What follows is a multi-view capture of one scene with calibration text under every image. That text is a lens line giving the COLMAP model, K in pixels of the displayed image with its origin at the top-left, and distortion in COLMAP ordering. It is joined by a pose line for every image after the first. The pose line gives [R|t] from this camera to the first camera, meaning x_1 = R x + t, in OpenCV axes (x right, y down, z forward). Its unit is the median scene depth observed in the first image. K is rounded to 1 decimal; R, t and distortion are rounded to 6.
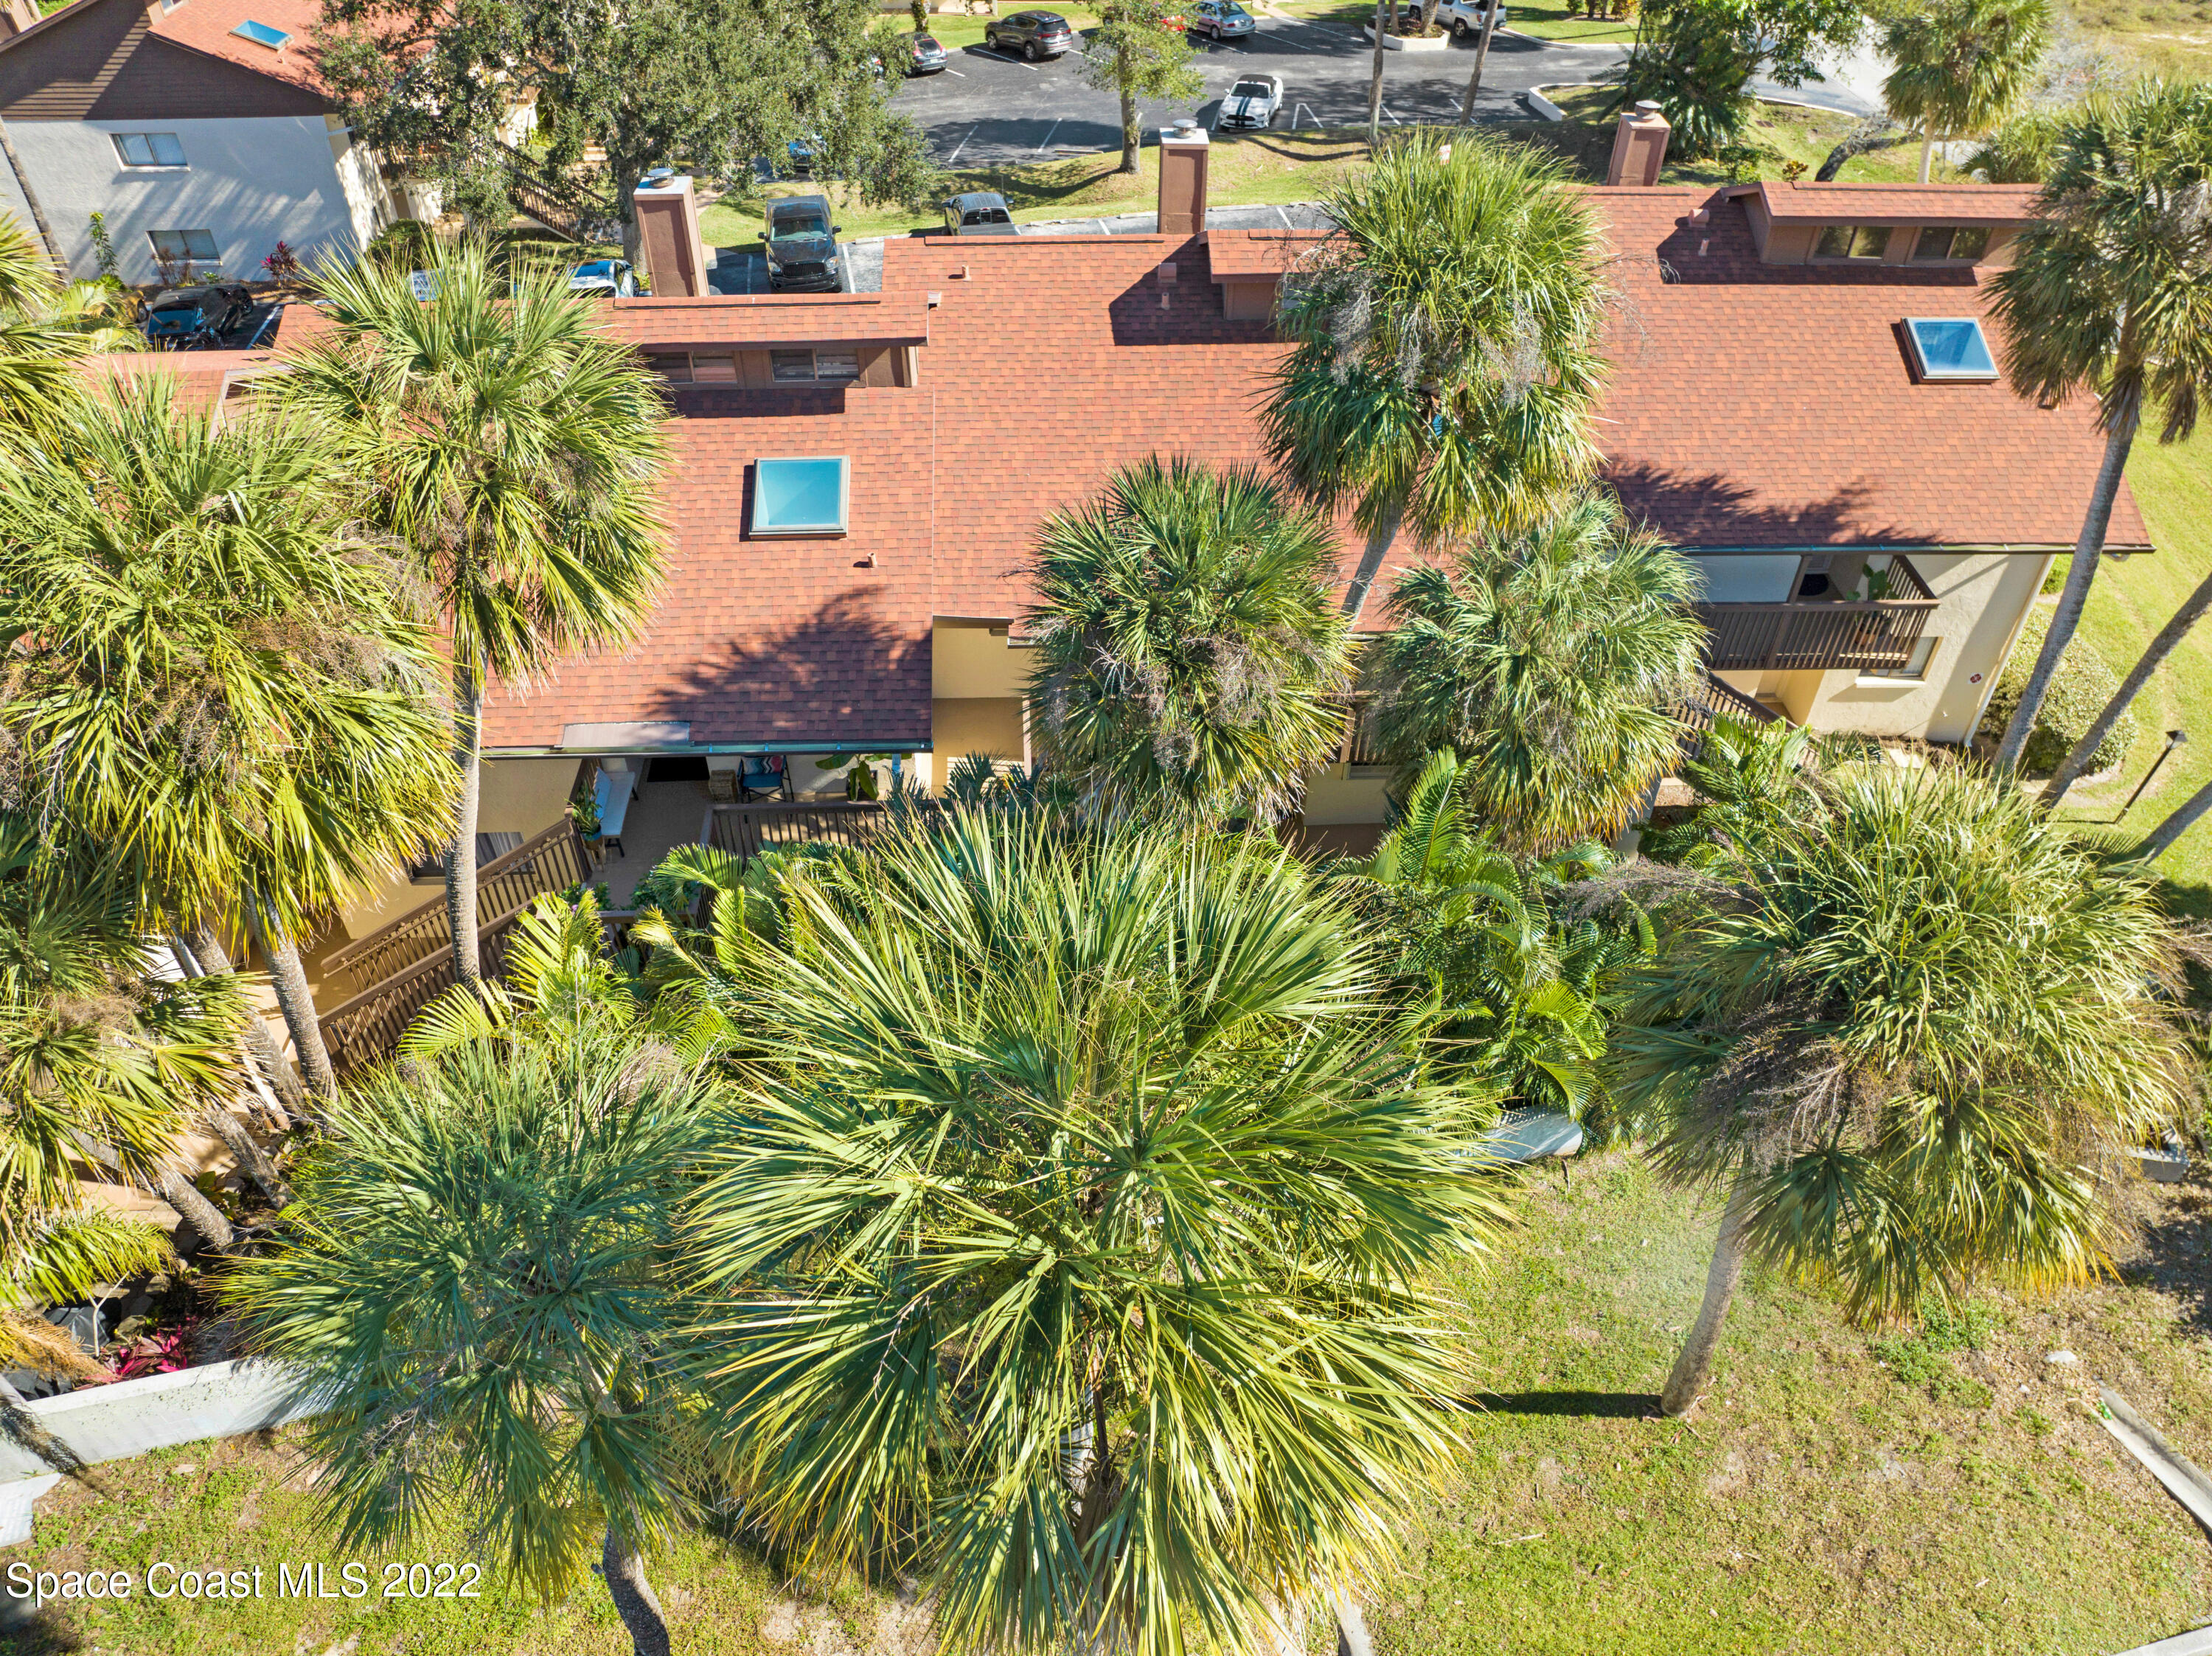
lens RADIAL K [[1560.9, 0, 1112.5], [0, 1560.9, 829.3], [0, 0, 1]] dist [-0.037183, -0.000347]
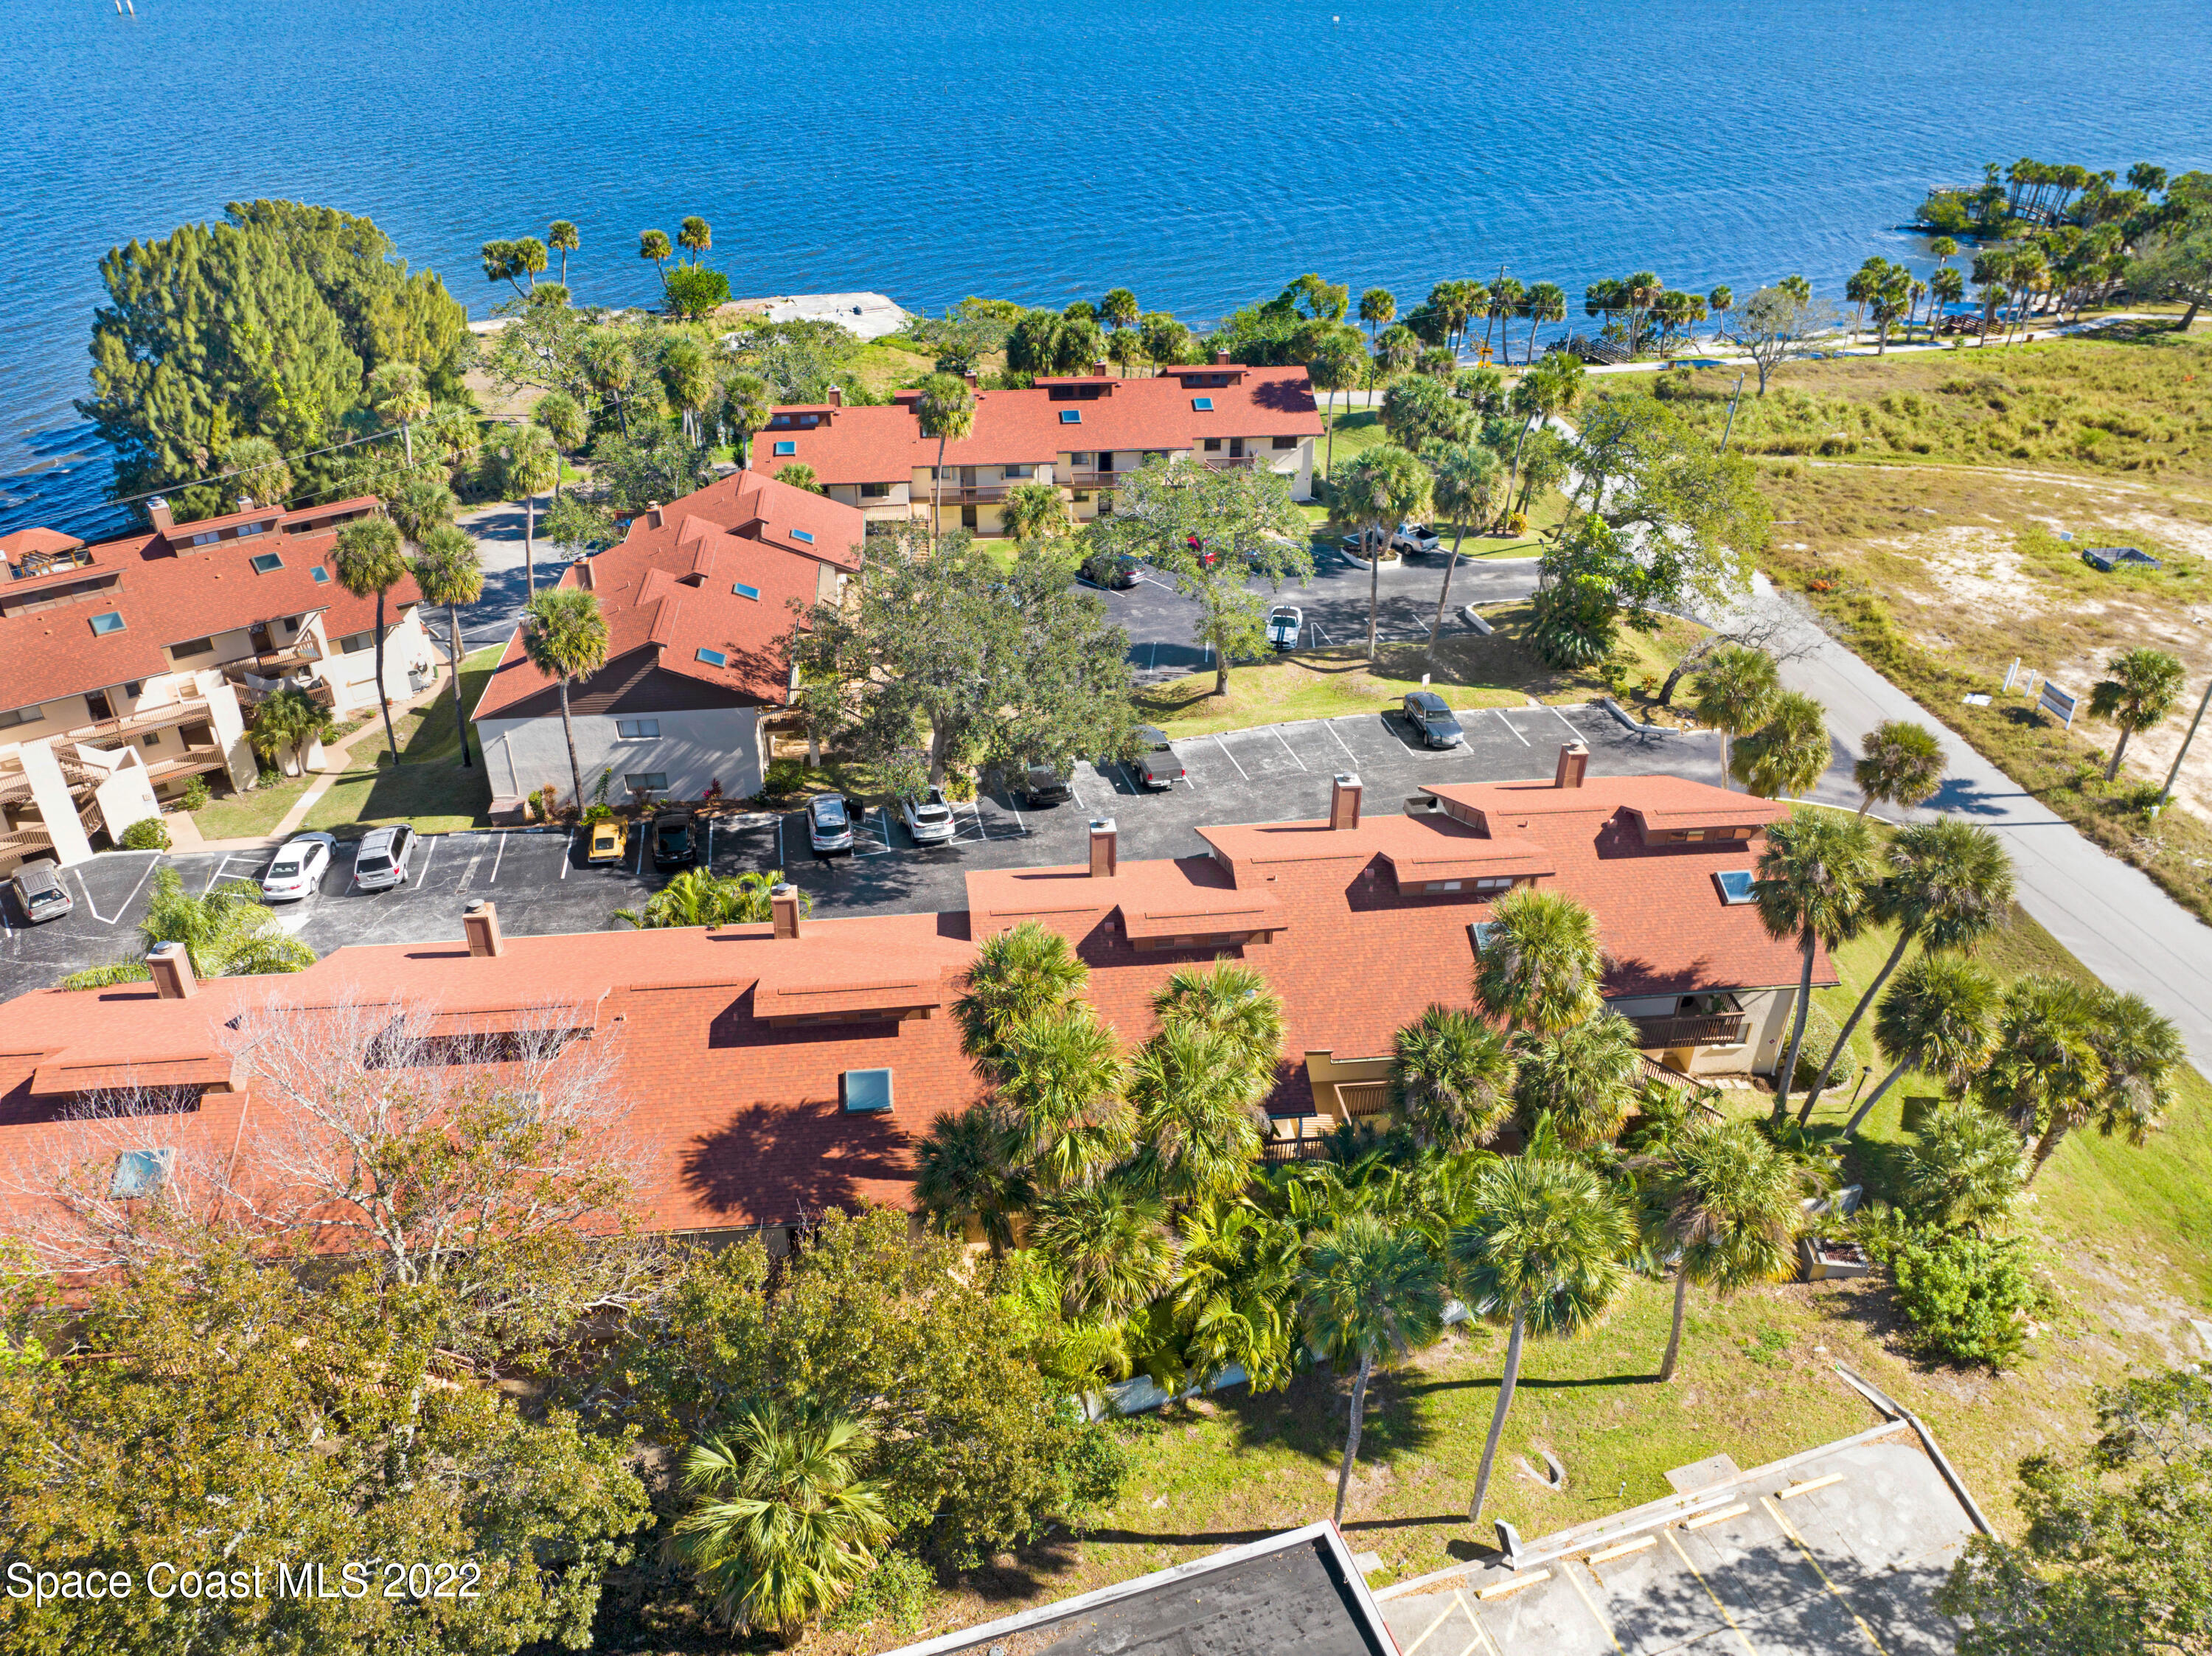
lens RADIAL K [[1560.9, 0, 1100.5], [0, 1560.9, 831.2], [0, 0, 1]] dist [-0.037183, -0.000347]
pose [[0.997667, -0.037729, 0.056893, -0.453105], [0.047227, 0.983235, -0.176119, -0.061457], [-0.049294, 0.178395, 0.982723, -1.080718]]
